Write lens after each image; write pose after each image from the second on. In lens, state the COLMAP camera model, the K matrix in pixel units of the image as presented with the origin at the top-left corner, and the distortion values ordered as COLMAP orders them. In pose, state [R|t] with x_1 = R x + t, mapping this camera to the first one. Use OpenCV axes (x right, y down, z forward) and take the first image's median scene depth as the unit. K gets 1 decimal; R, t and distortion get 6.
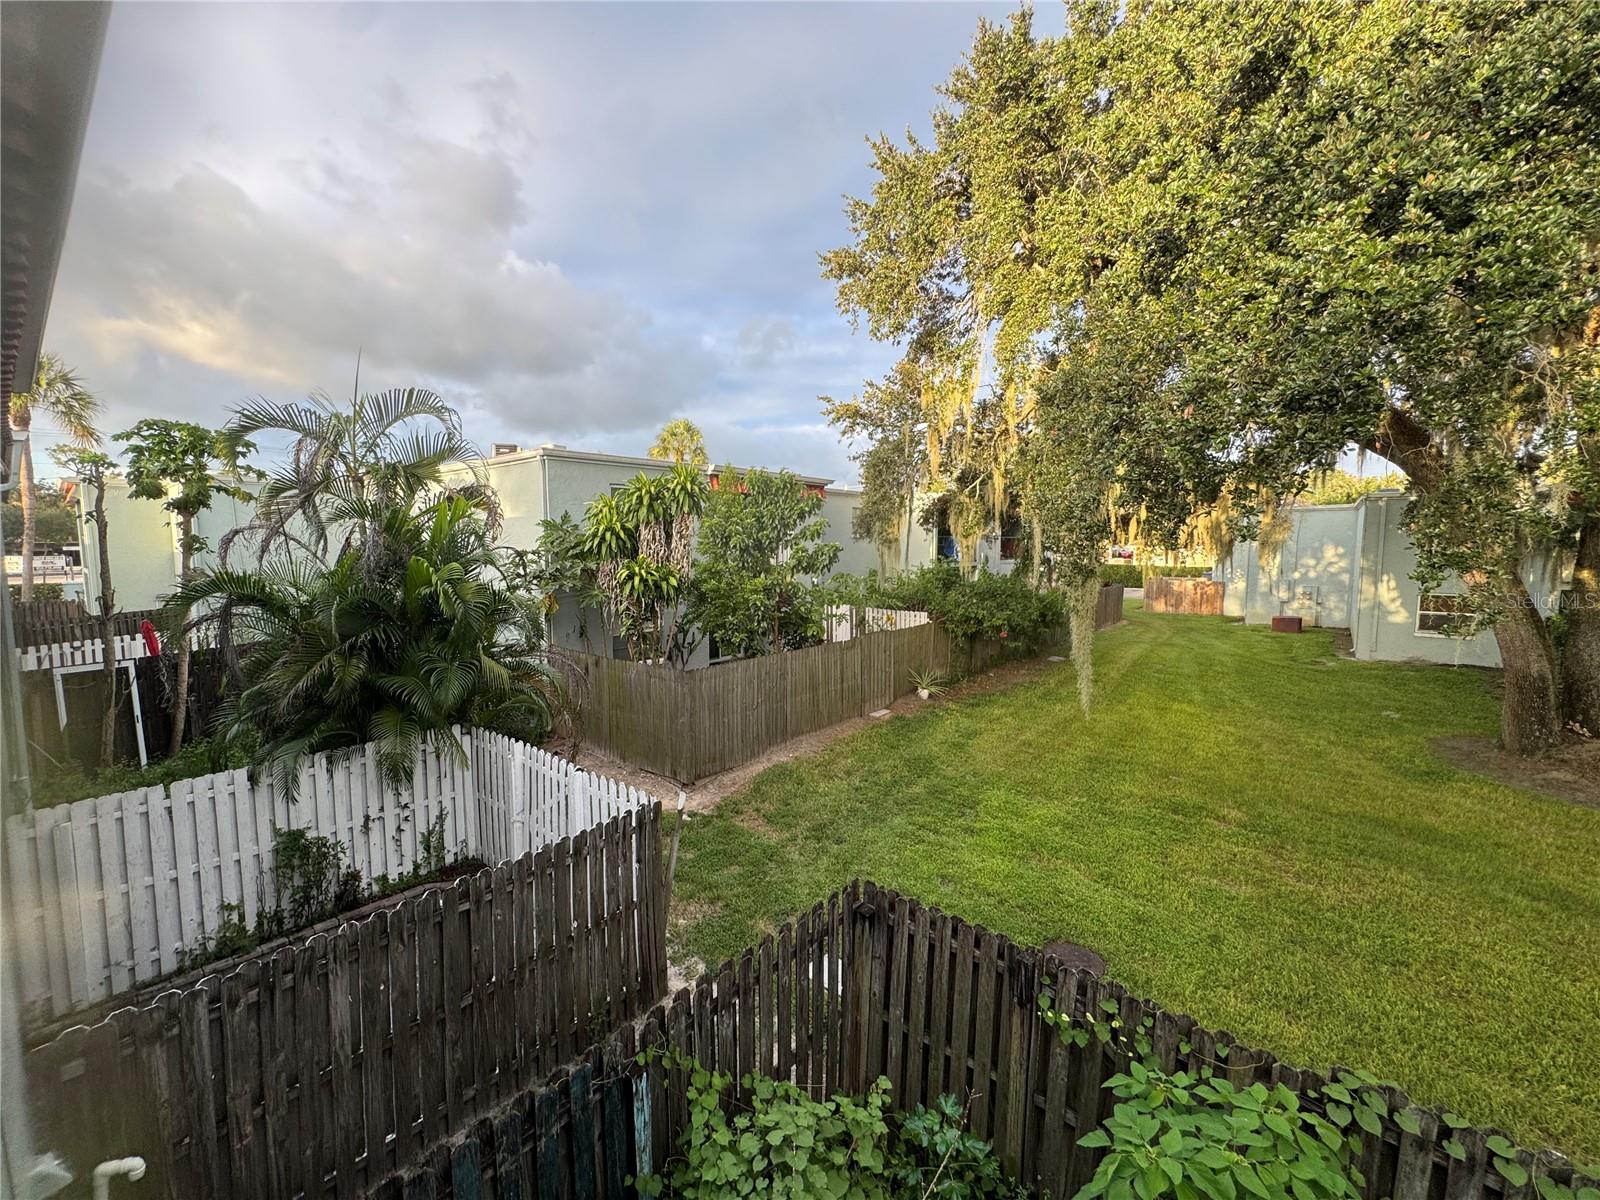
lens RADIAL K [[645.8, 0, 795.6], [0, 645.8, 601.2], [0, 0, 1]] dist [0.001128, 0.000631]
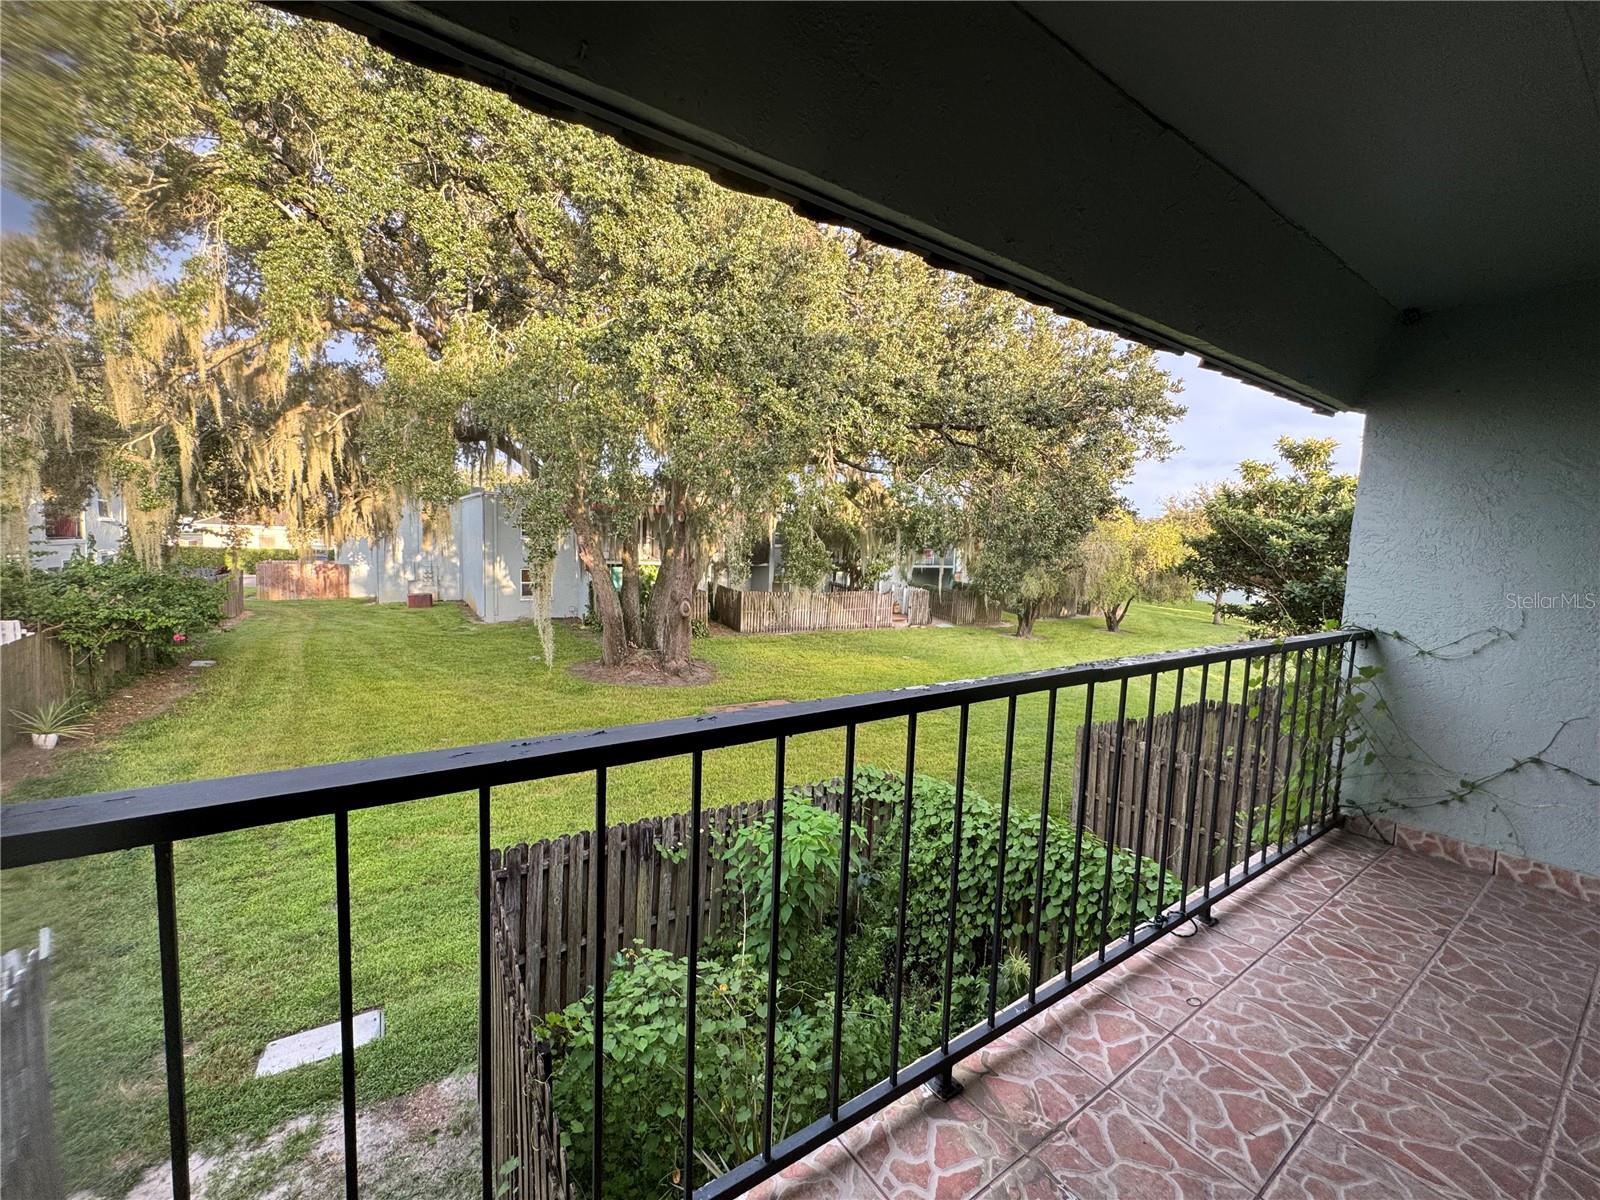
lens RADIAL K [[645.8, 0, 795.6], [0, 645.8, 601.2], [0, 0, 1]] dist [0.001128, 0.000631]
pose [[0.280614, -0.072986, 0.957042, -0.182105], [0.047920, 0.996927, 0.061977, -0.004419], [-0.958624, 0.028470, 0.283249, 0.052746]]
